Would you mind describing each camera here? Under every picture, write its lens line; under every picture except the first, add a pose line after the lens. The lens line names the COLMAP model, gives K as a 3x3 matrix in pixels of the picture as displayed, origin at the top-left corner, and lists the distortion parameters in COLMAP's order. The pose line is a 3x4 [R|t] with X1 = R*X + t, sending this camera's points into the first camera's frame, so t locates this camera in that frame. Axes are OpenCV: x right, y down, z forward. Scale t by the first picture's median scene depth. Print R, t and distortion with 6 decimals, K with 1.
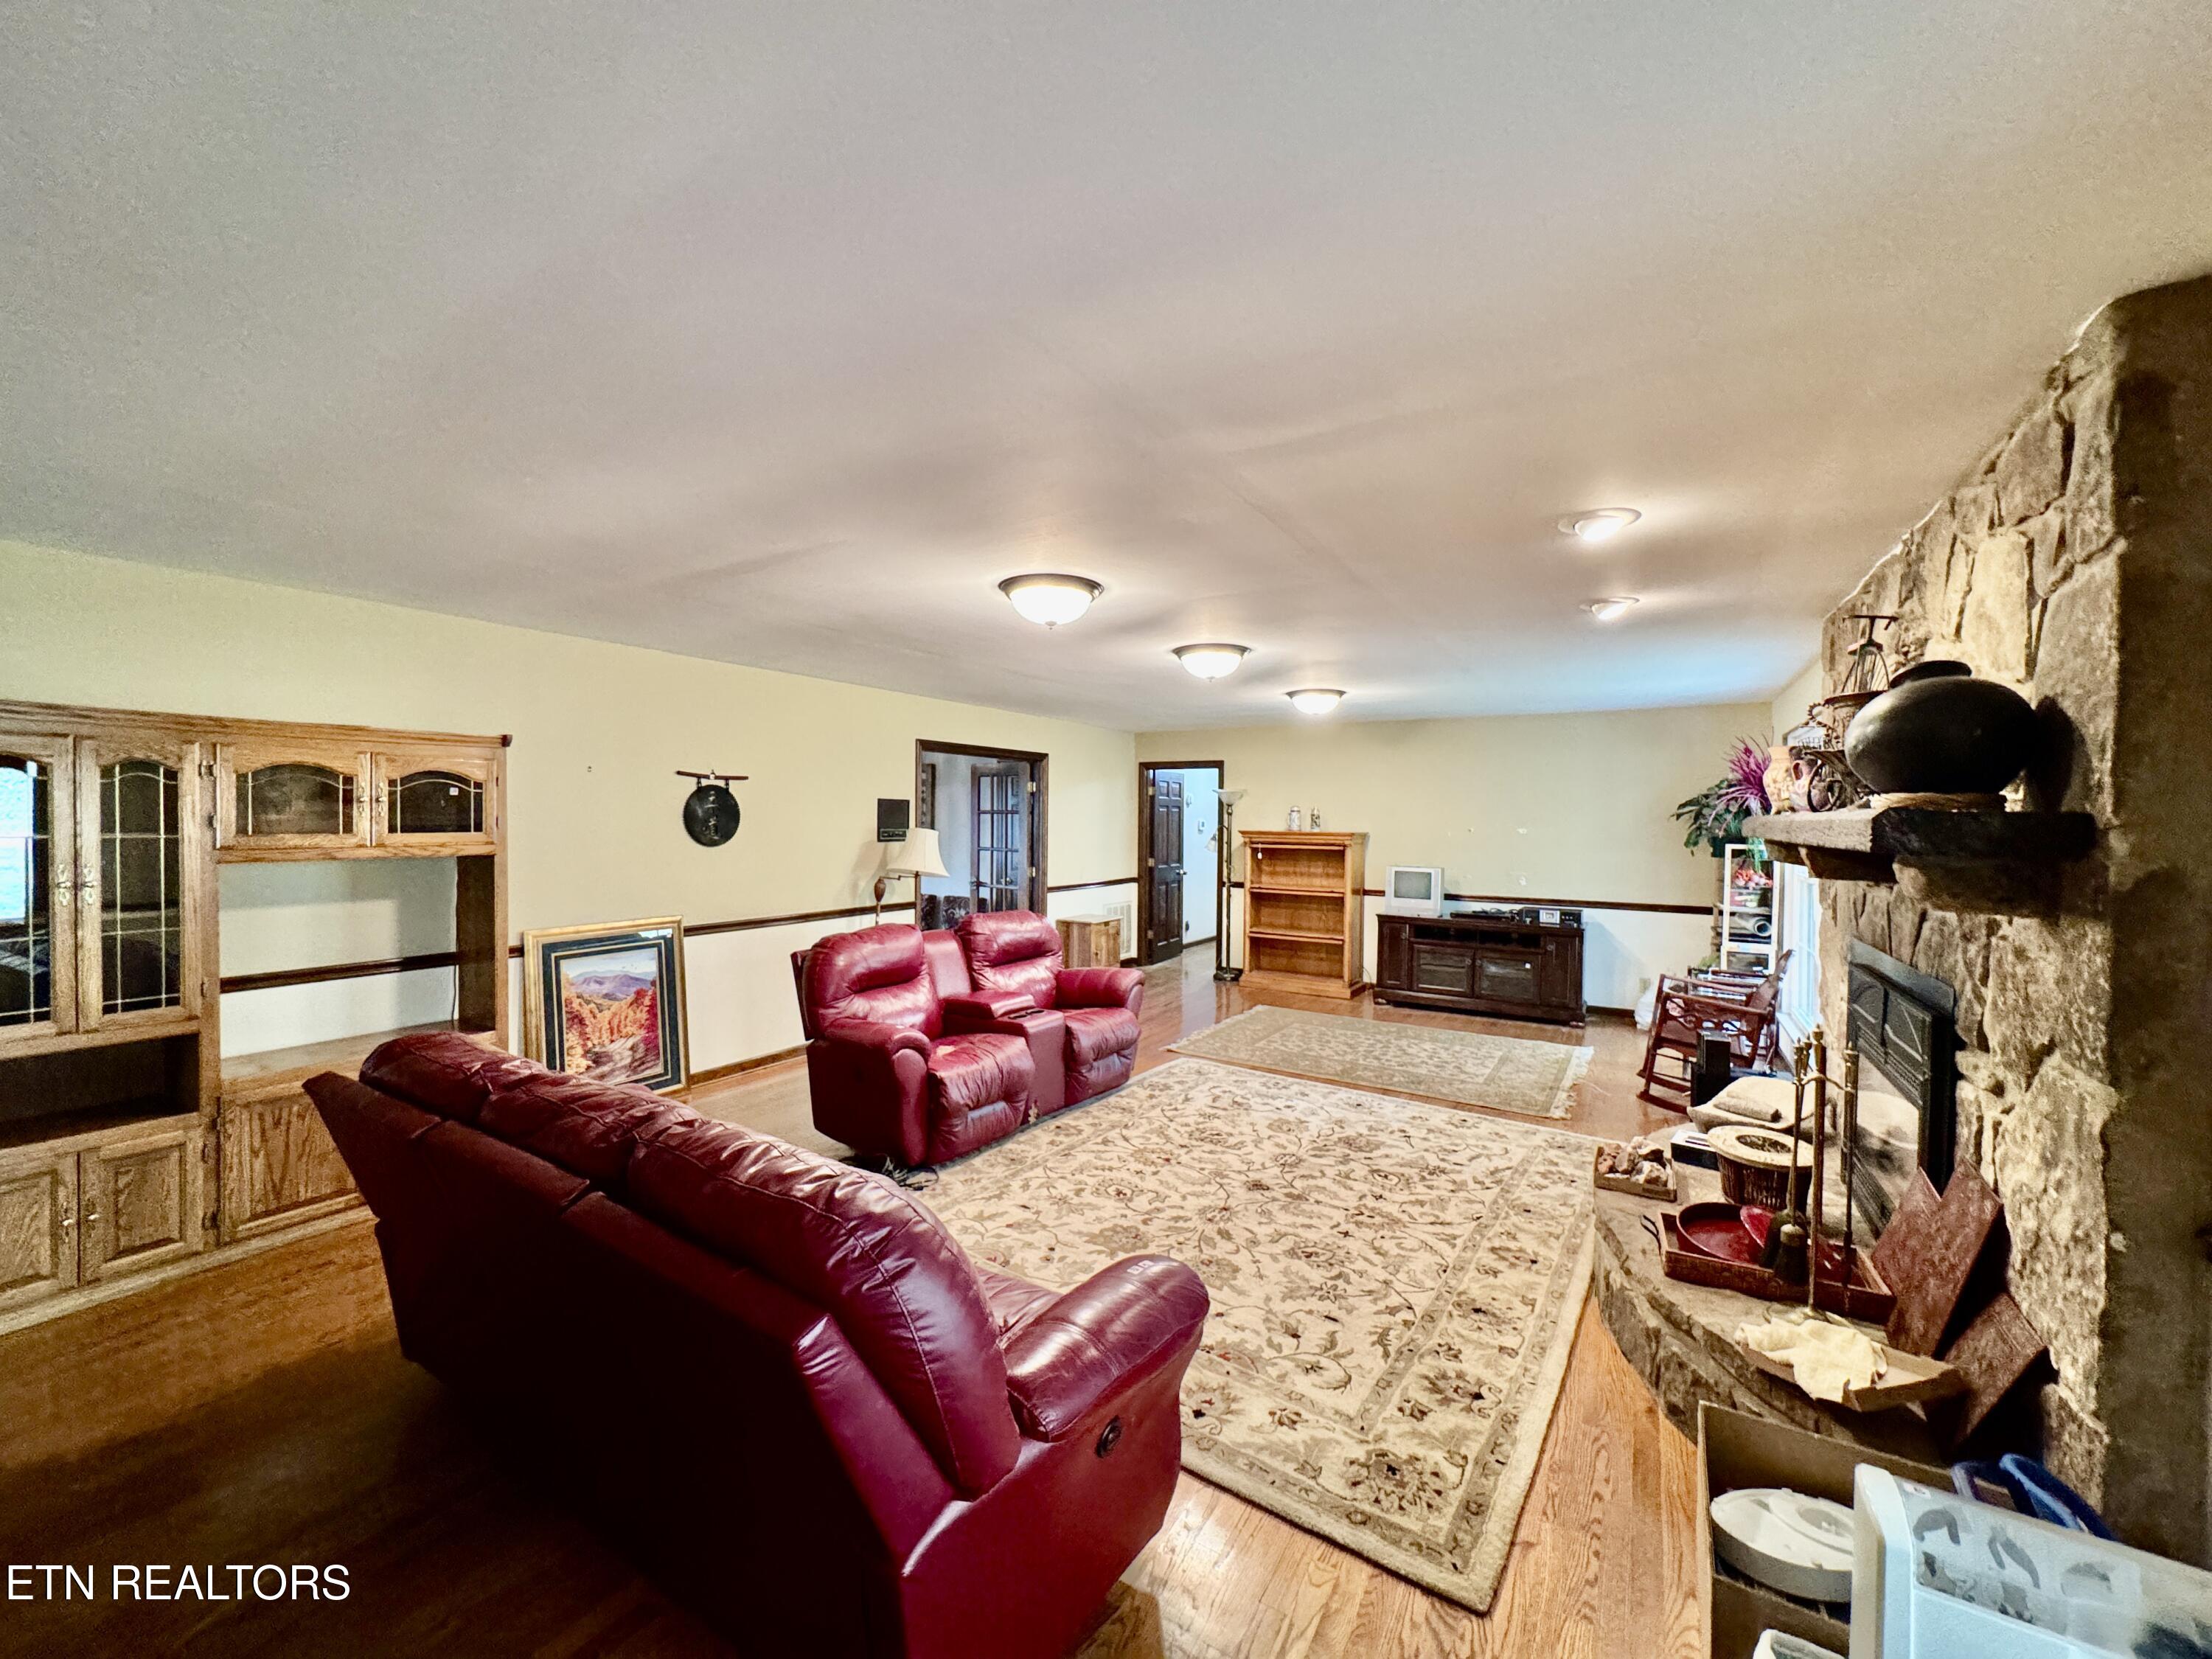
lens RADIAL K [[880.2, 0, 1102.7], [0, 880.2, 831.8], [0, 0, 1]] dist [-0.000696, -0.000123]
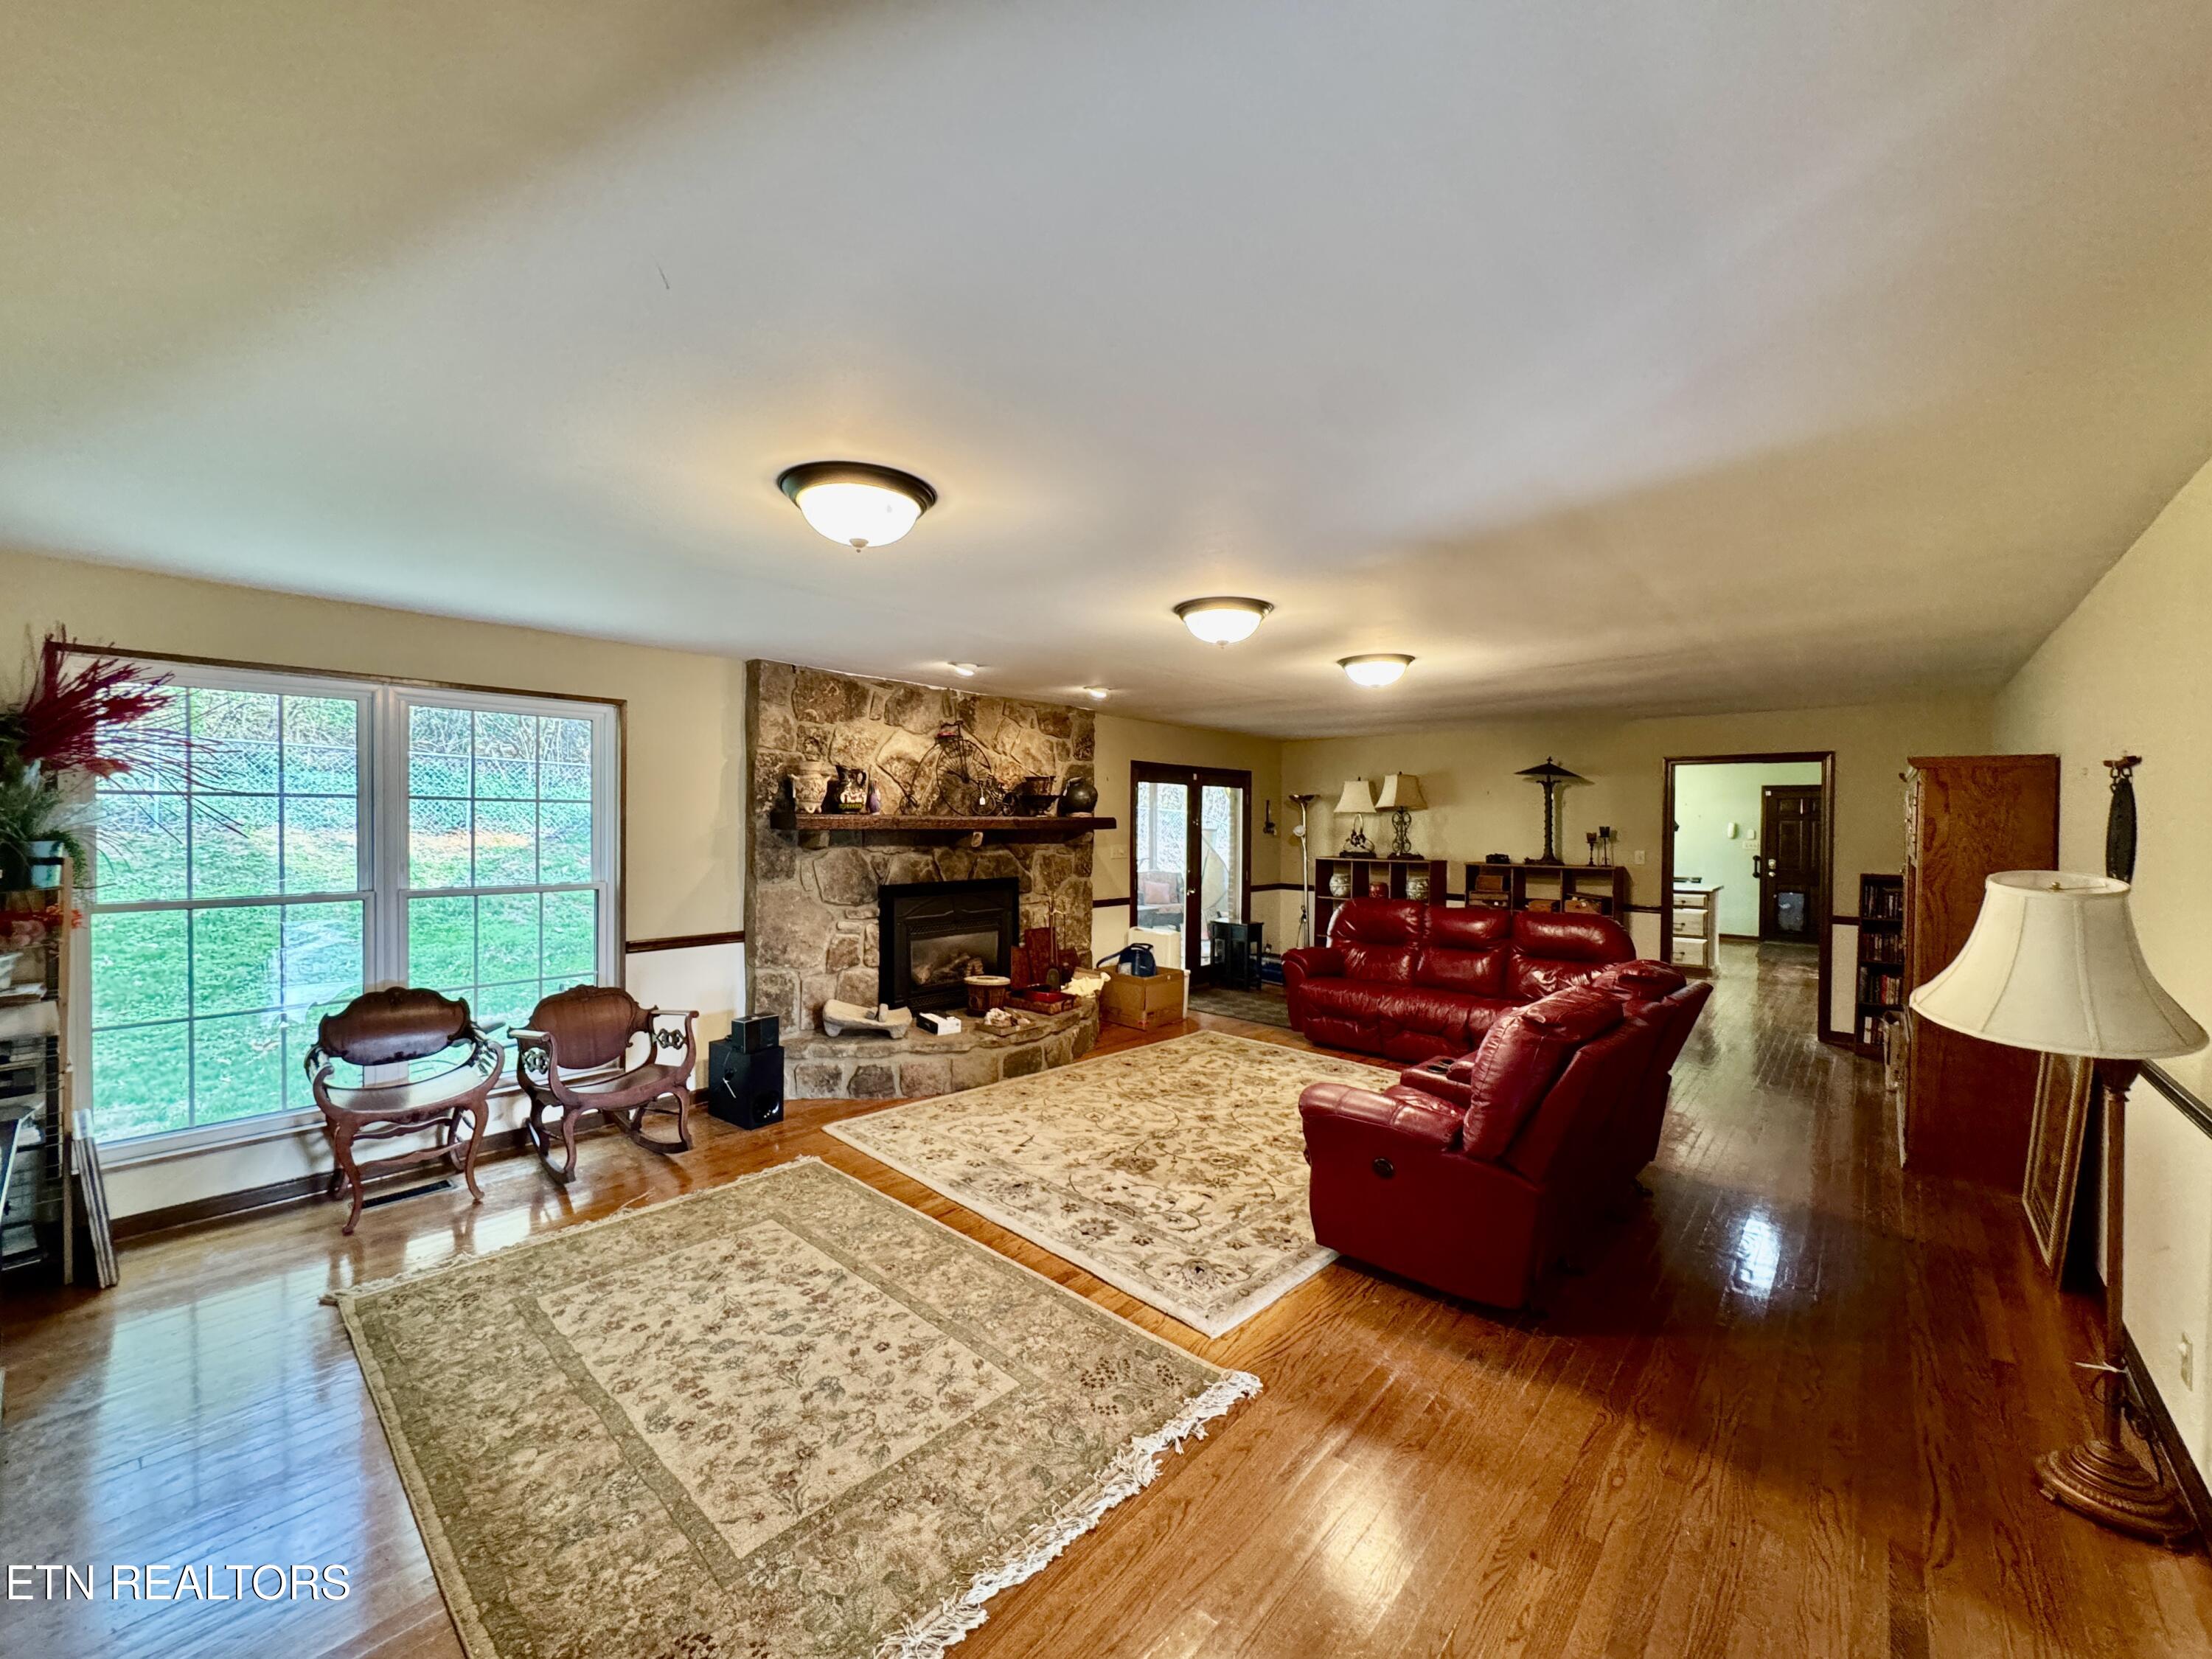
lens RADIAL K [[880.2, 0, 1102.7], [0, 880.2, 831.8], [0, 0, 1]] dist [-0.000696, -0.000123]
pose [[-0.985145, -0.020247, 0.170527, 0.095004], [-0.015212, 0.999410, 0.030780, -0.031685], [-0.171049, 0.027729, -0.984872, 1.870271]]
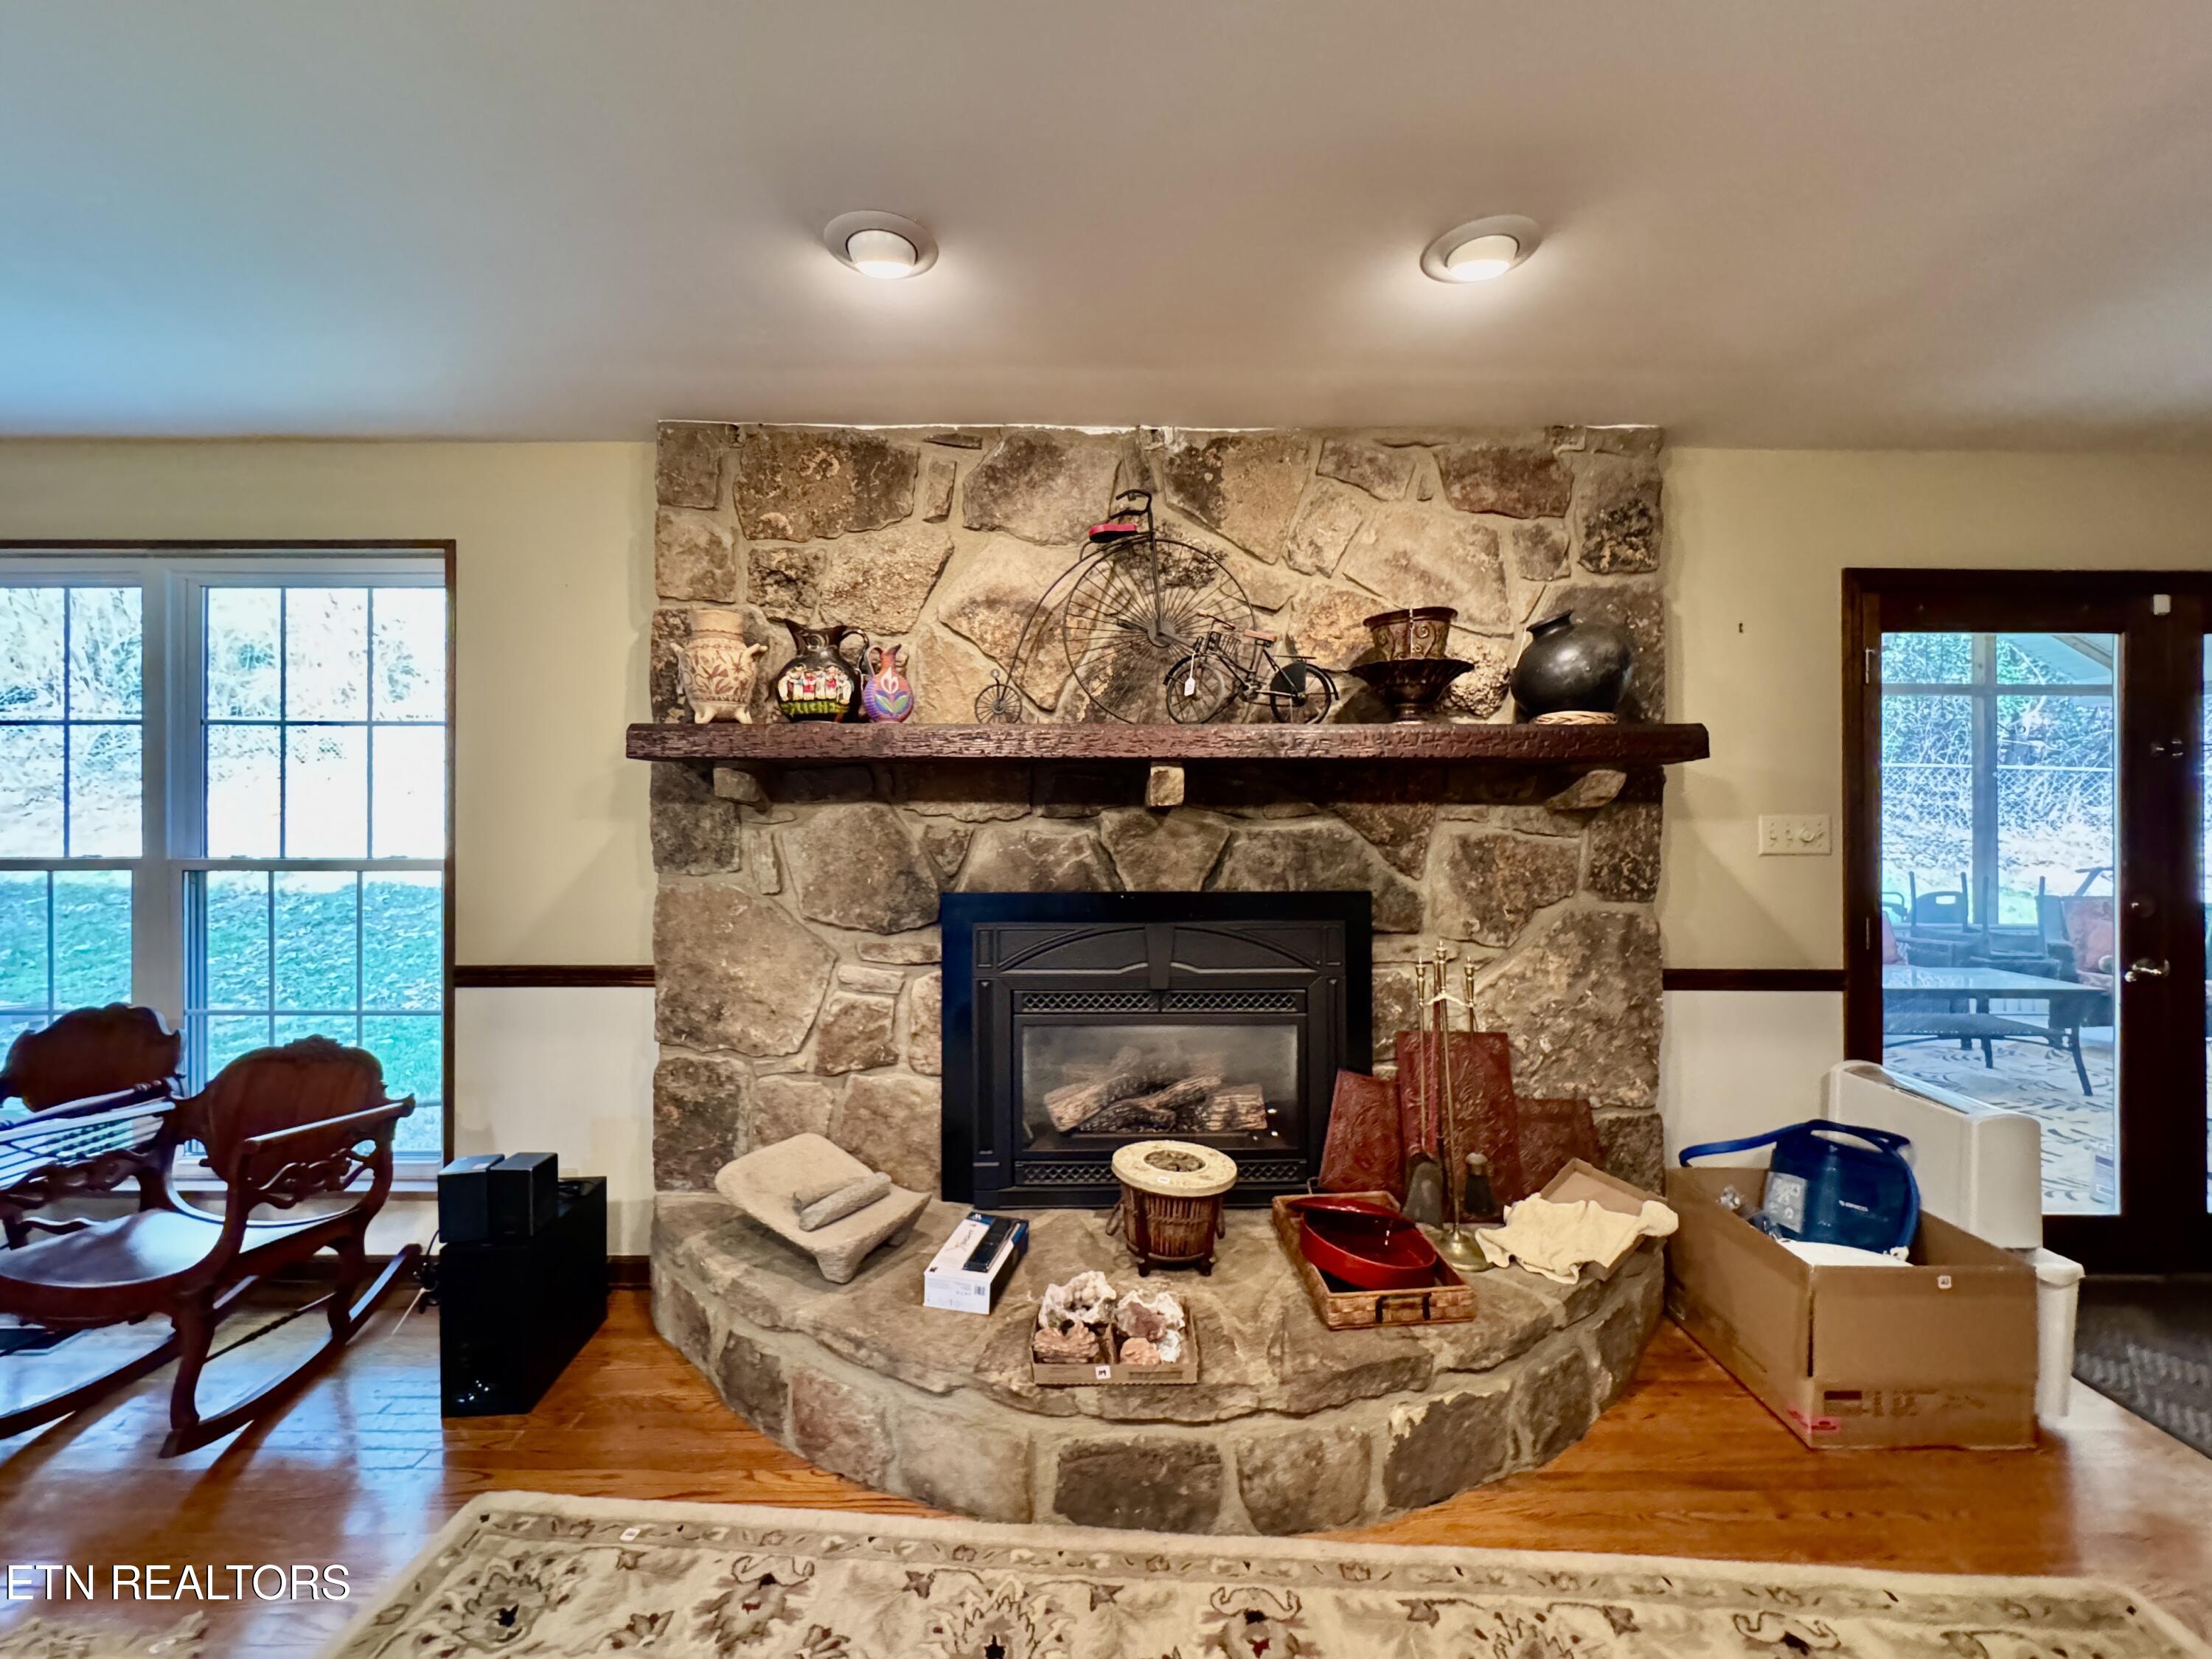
lens RADIAL K [[907.0, 0, 1104.2], [0, 907.0, 813.6], [0, 0, 1]] dist [-0.000549, -0.000124]
pose [[-0.525848, -0.008361, 0.850538, 0.080856], [0.008570, 0.999849, 0.015128, 0.029825], [-0.850536, 0.015244, -0.525697, 0.922639]]
